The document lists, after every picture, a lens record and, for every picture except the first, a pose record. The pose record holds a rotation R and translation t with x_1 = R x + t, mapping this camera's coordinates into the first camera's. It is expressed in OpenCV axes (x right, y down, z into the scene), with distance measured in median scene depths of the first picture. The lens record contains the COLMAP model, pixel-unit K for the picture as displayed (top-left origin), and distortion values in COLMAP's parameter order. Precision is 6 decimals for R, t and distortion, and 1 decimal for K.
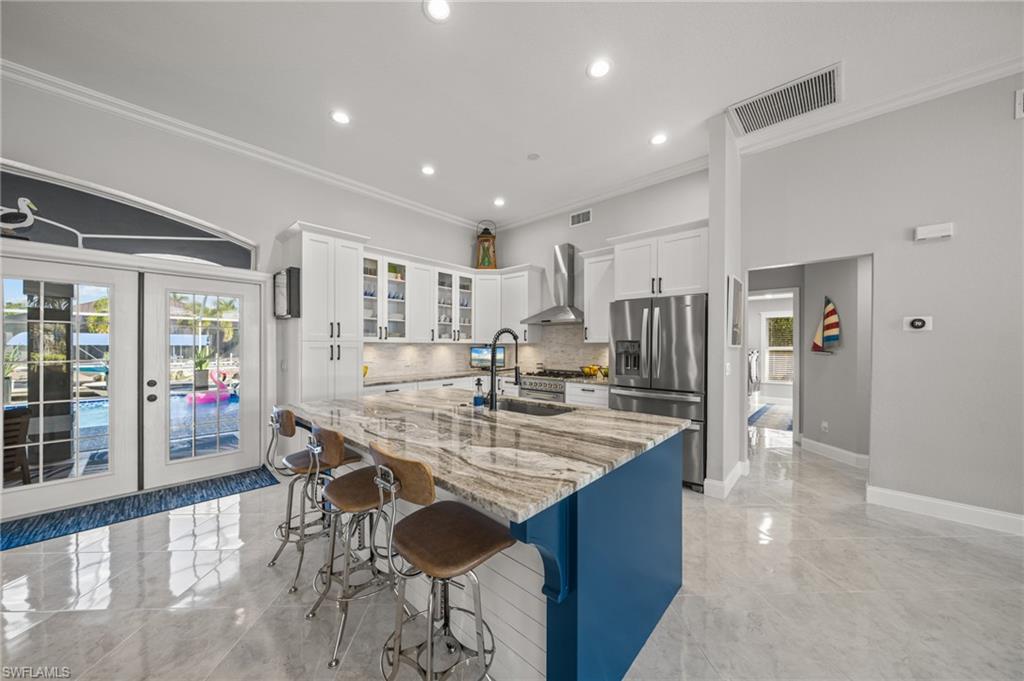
lens RADIAL K [[350.5, 0, 504.3], [0, 350.5, 346.6], [0, 0, 1]] dist [-0.001388, -0.000356]
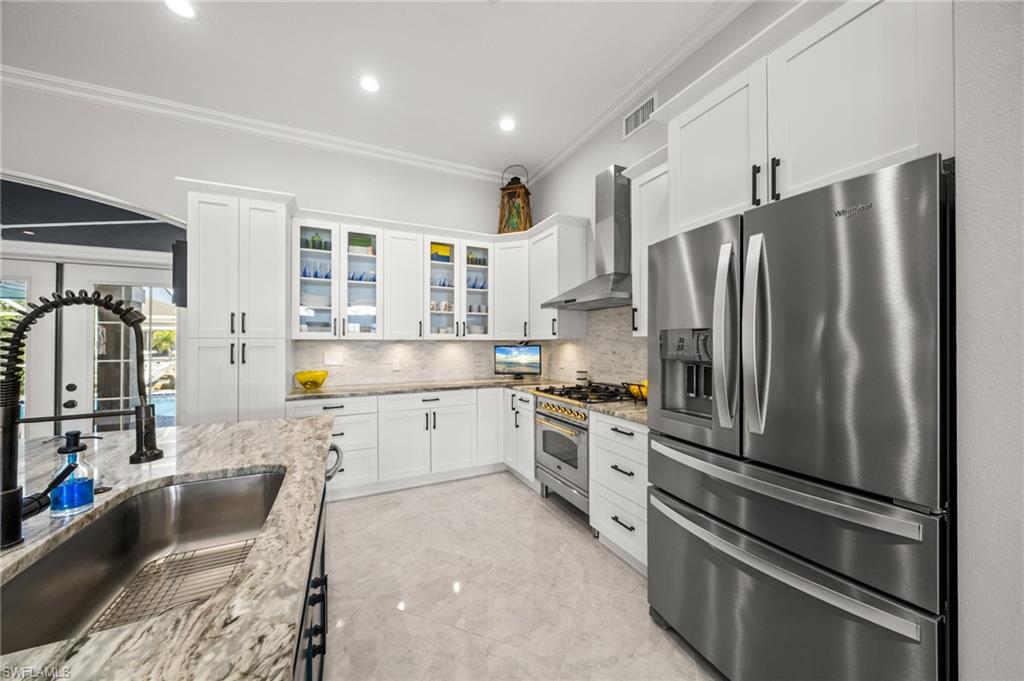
lens RADIAL K [[350.5, 0, 507.6], [0, 350.5, 339.7], [0, 0, 1]] dist [-0.001388, -0.000356]
pose [[0.923325, -0.008498, -0.383925, 0.229438], [0.003565, 0.999902, -0.013557, -0.000093], [0.384002, 0.011149, 0.923265, 0.388809]]
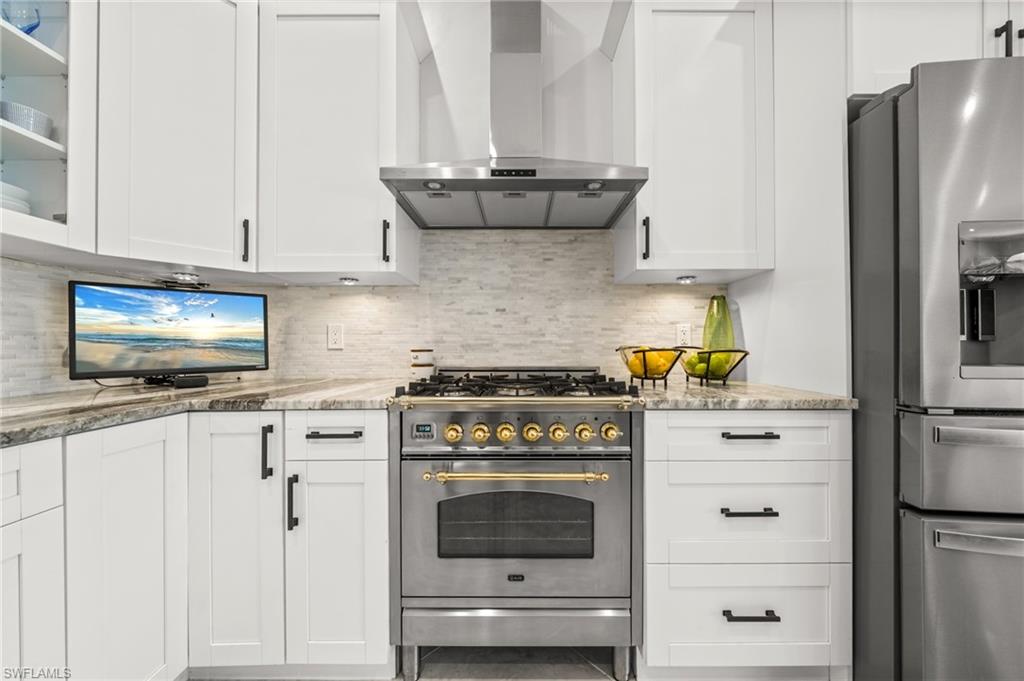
lens RADIAL K [[350.5, 0, 509.2], [0, 350.5, 347.6], [0, 0, 1]] dist [-0.001388, -0.000356]
pose [[0.740523, -0.003012, 0.672024, -0.048076], [0.004581, 0.999989, -0.000566, 0.049177], [-0.672015, 0.003497, 0.740529, 0.759034]]
